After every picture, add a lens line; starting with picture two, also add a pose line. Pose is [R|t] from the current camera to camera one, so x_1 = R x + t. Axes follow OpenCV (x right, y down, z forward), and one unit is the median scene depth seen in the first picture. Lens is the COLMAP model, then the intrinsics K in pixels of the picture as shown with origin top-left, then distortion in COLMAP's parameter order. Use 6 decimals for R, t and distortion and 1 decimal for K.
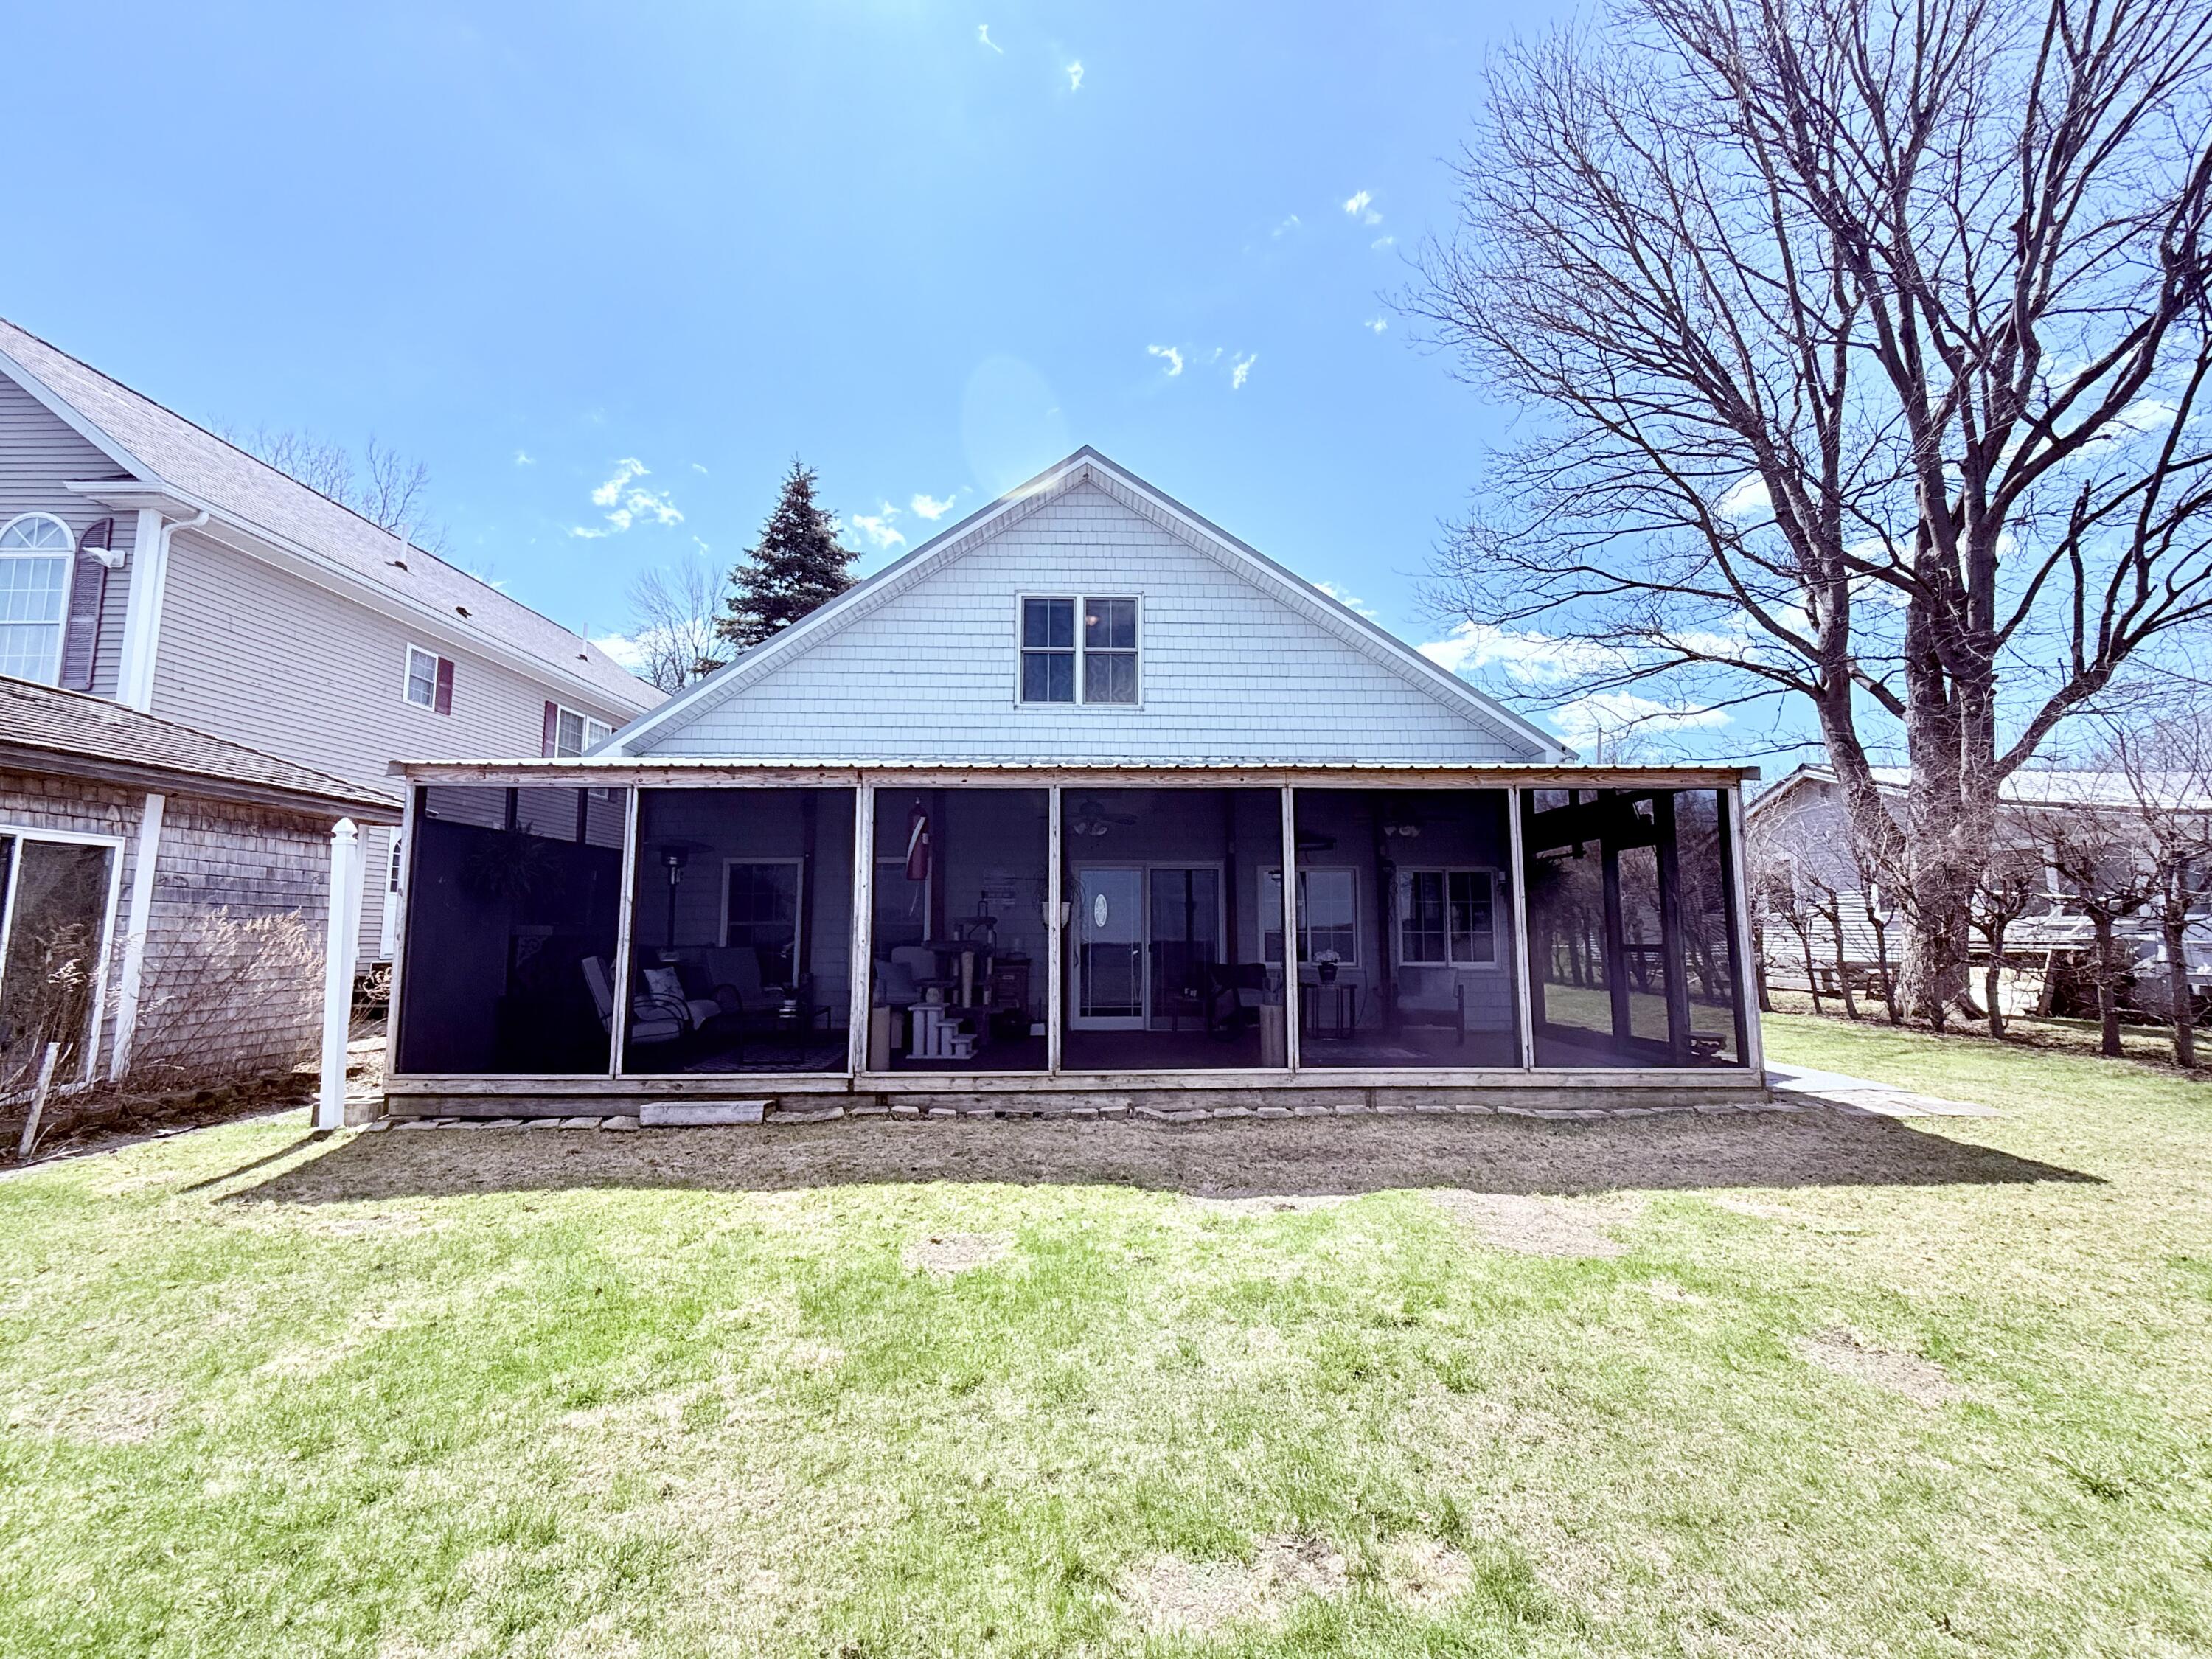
lens RADIAL K [[935.6, 0, 1106.0], [0, 935.6, 829.5], [0, 0, 1]] dist [-0.000179, -0.000086]
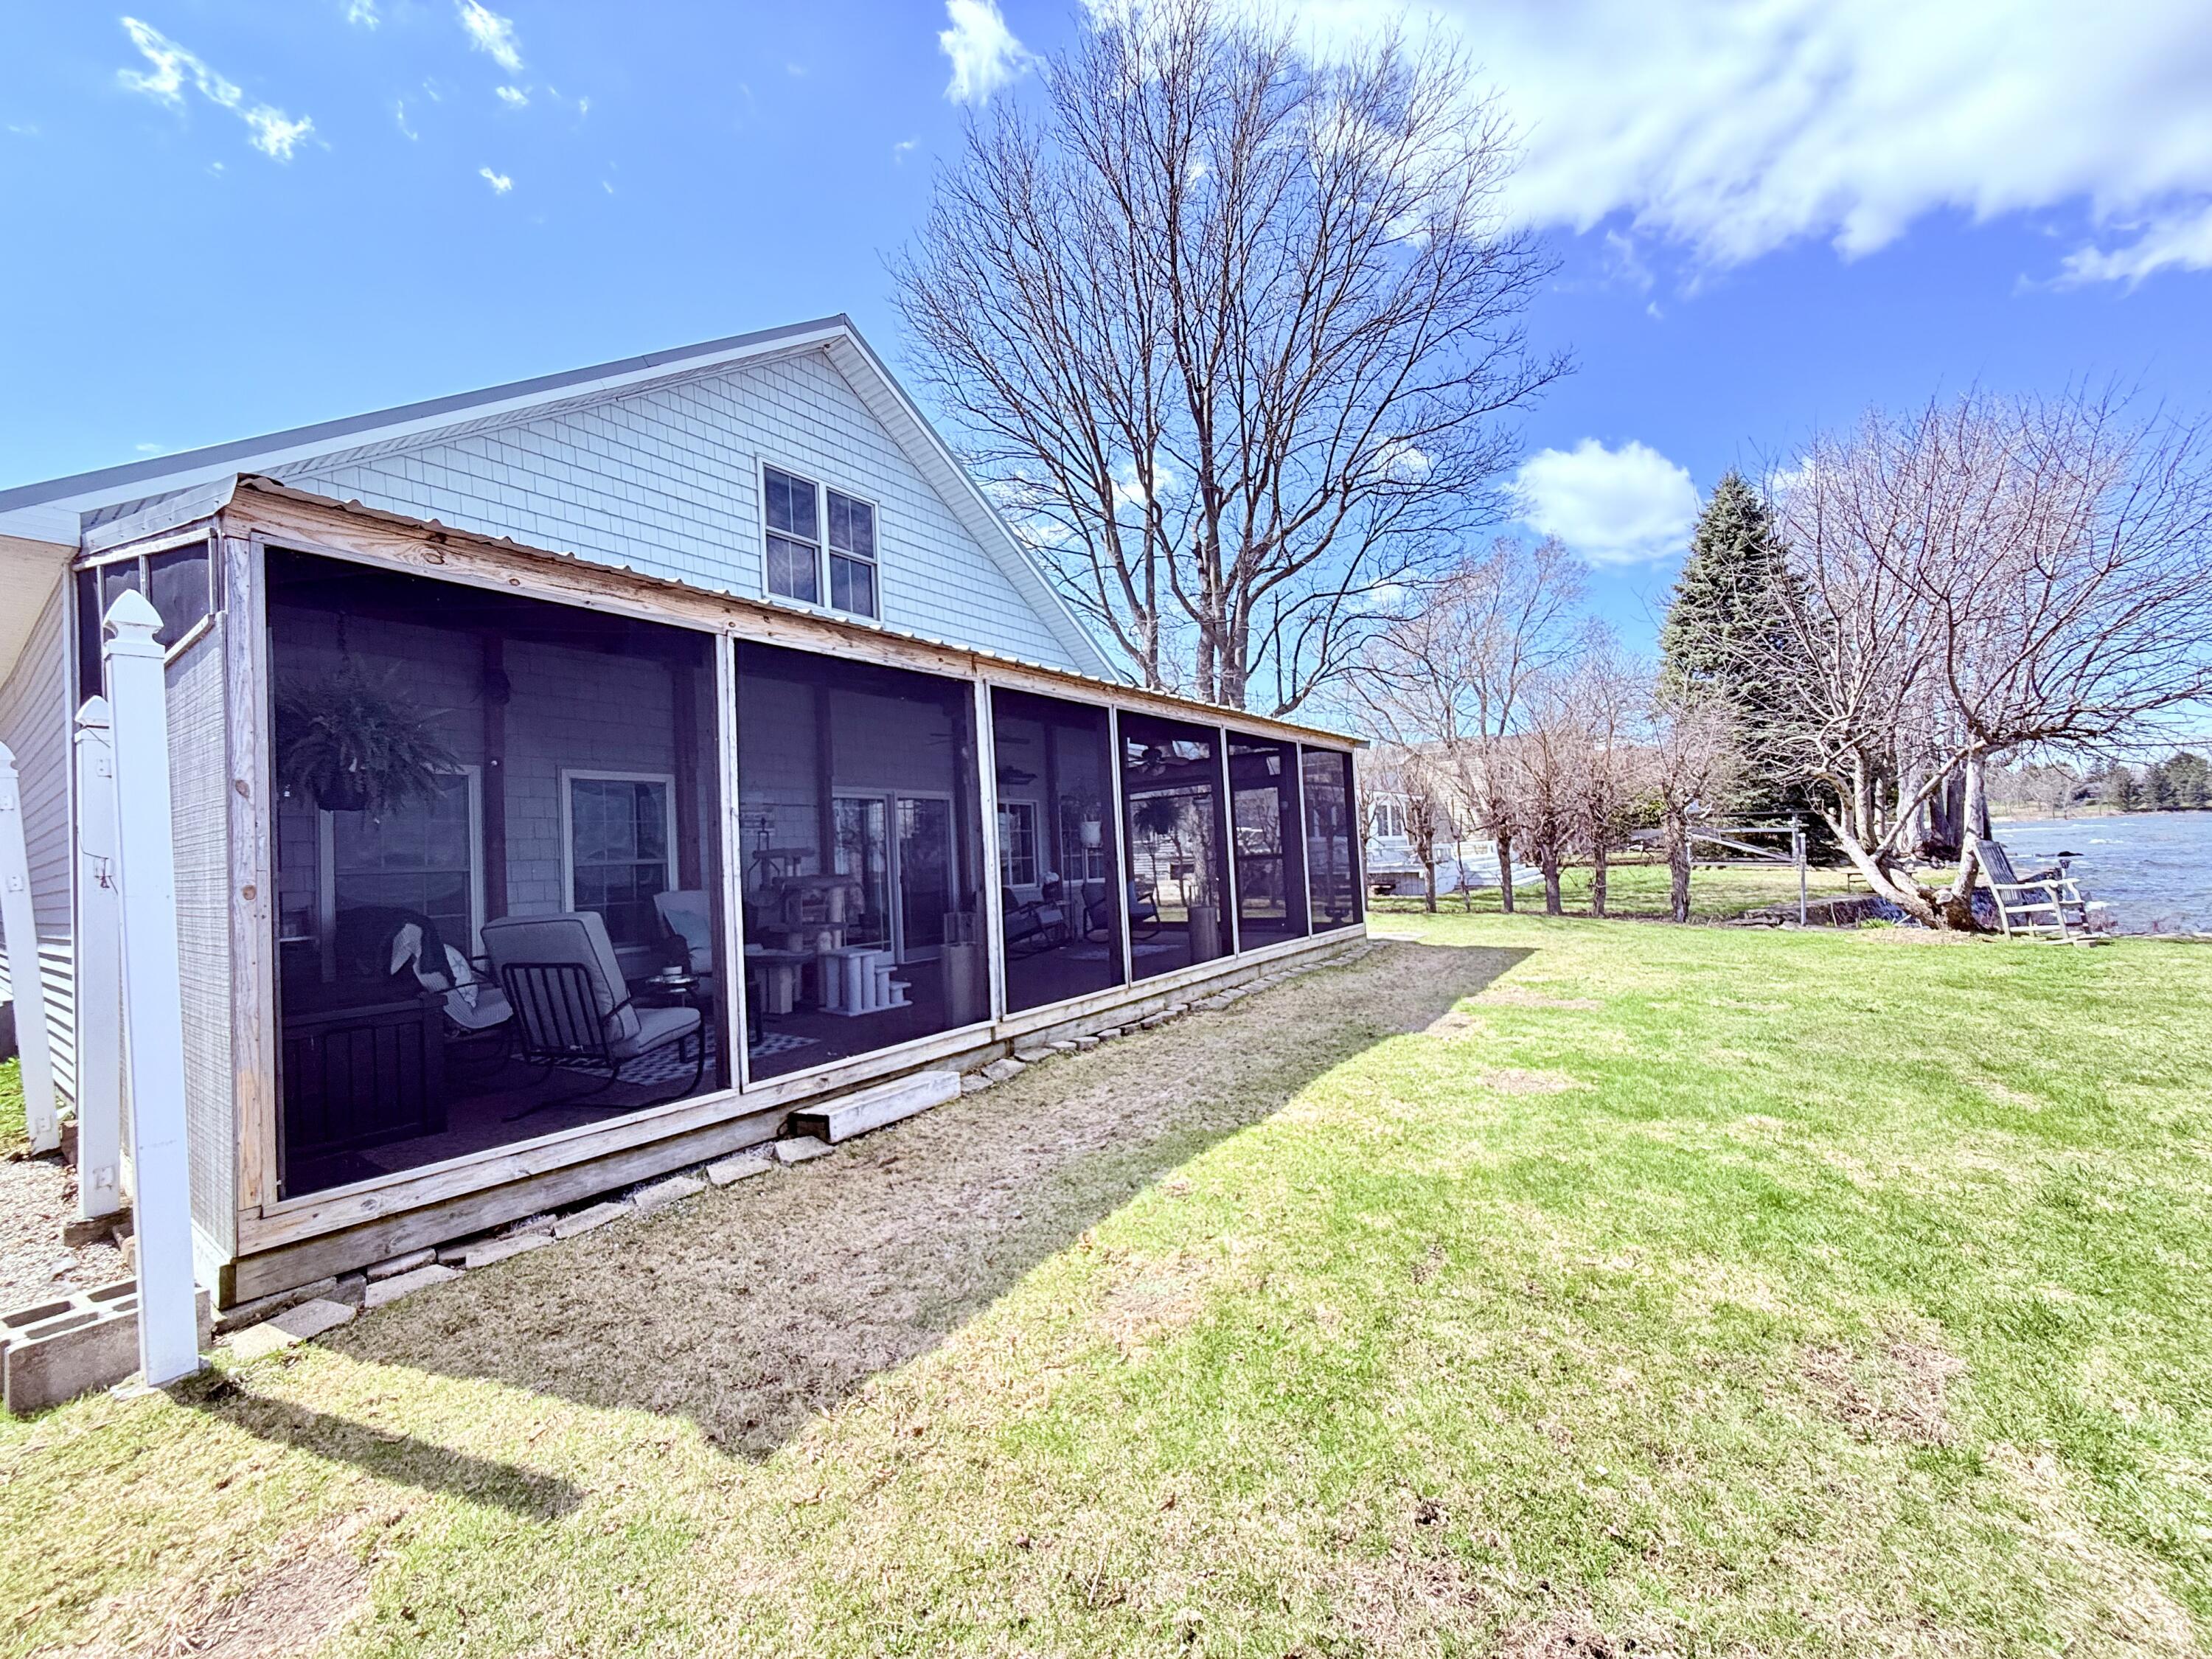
lens RADIAL K [[876.4, 0, 1106.0], [0, 876.4, 829.5], [0, 0, 1]] dist [0.006296, 0.000216]
pose [[0.600364, -0.000964, 0.799726, -0.688783], [-0.041390, 0.998622, 0.032275, 0.046894], [-0.798655, -0.052477, 0.599497, 0.364809]]
